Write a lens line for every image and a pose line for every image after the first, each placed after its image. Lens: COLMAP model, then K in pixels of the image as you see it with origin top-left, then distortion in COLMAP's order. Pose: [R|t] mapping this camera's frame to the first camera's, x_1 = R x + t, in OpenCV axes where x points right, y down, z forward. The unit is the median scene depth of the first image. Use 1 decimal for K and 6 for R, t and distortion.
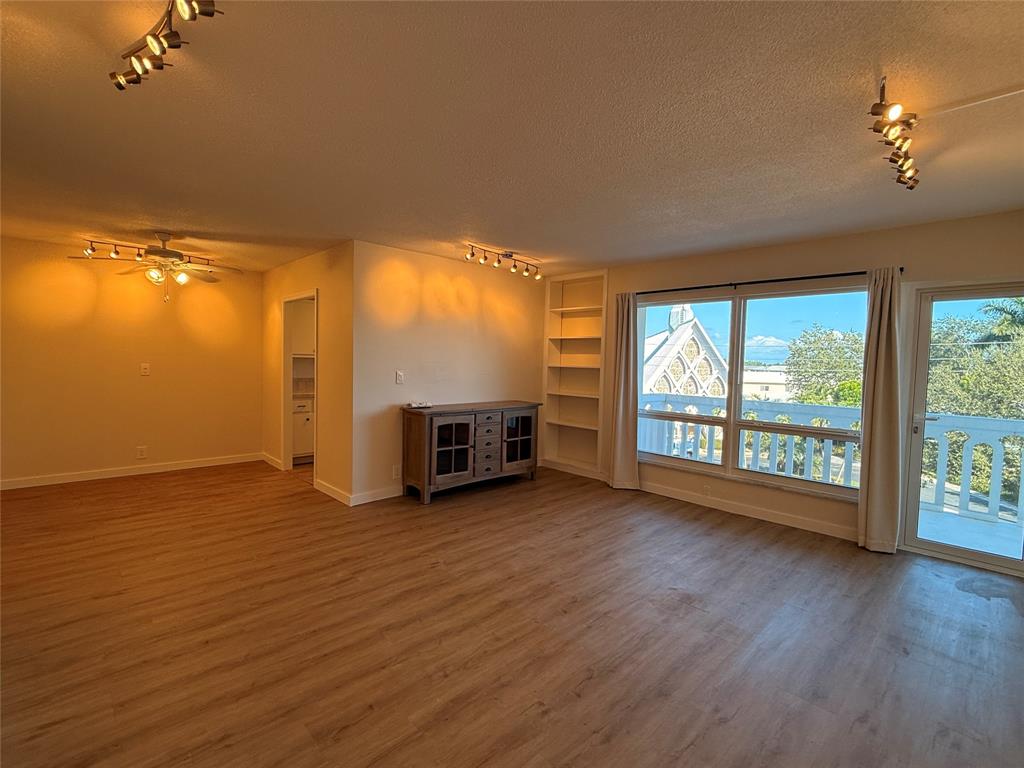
lens RADIAL K [[477.5, 0, 512.1], [0, 477.5, 386.1], [0, 0, 1]] dist [0.001990, 0.000003]
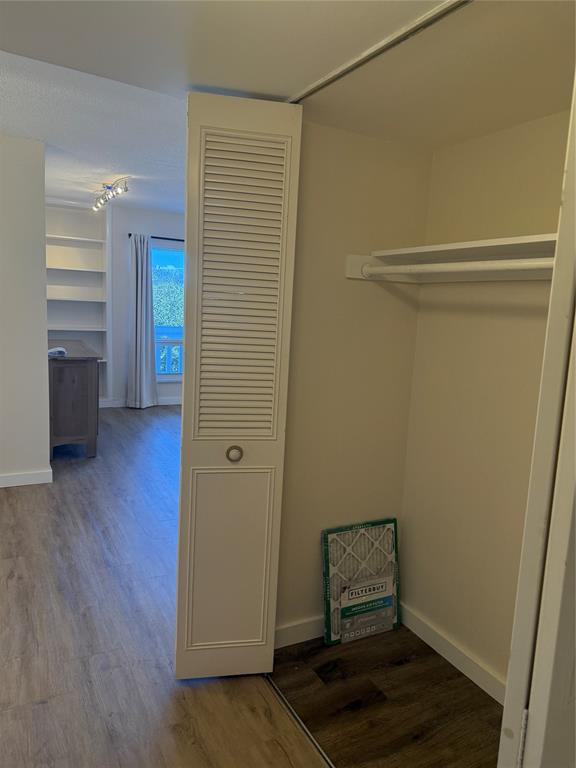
lens RADIAL K [[542.3, 0, 288.0], [0, 542.3, 384.0], [0, 0, 1]] dist [-0.026677, -0.001051]
pose [[0.266294, -0.155873, 0.951205, -1.165424], [0.012487, 0.987313, 0.158294, -0.058477], [-0.963811, -0.030275, 0.264862, 0.402174]]
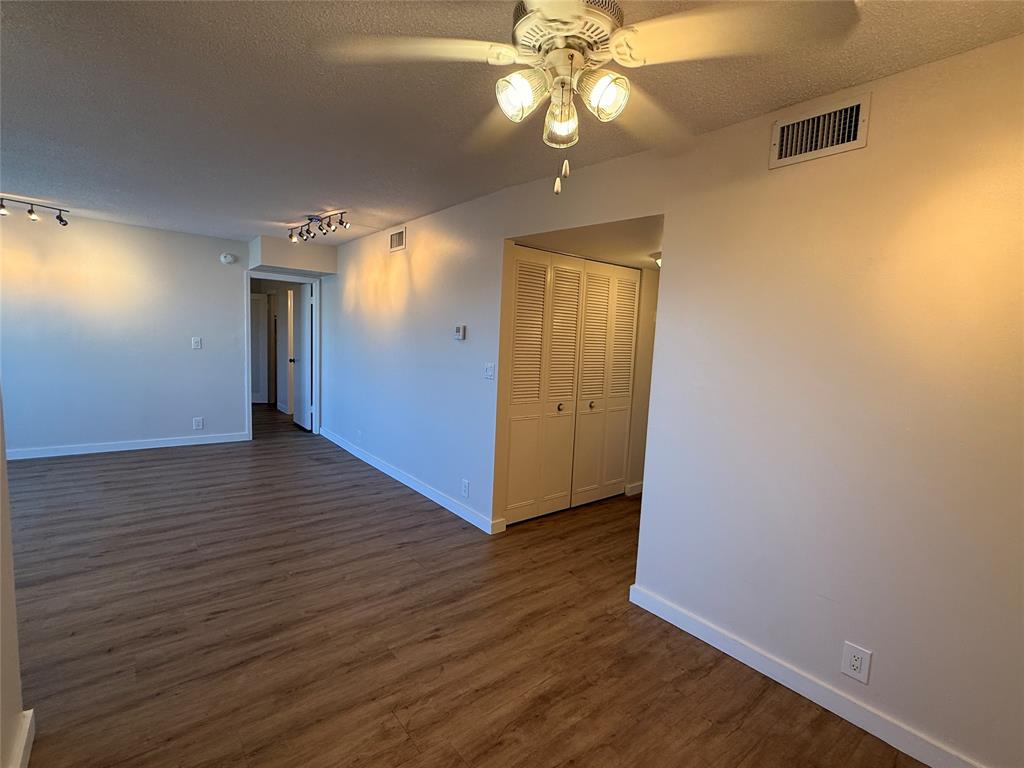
lens RADIAL K [[477.5, 0, 512.1], [0, 477.5, 386.1], [0, 0, 1]] dist [0.001990, 0.000003]
pose [[-0.993715, -0.080495, 0.077789, -0.773978], [-0.067301, 0.984913, 0.159427, -0.107736], [-0.089448, 0.153190, -0.984140, 1.395603]]
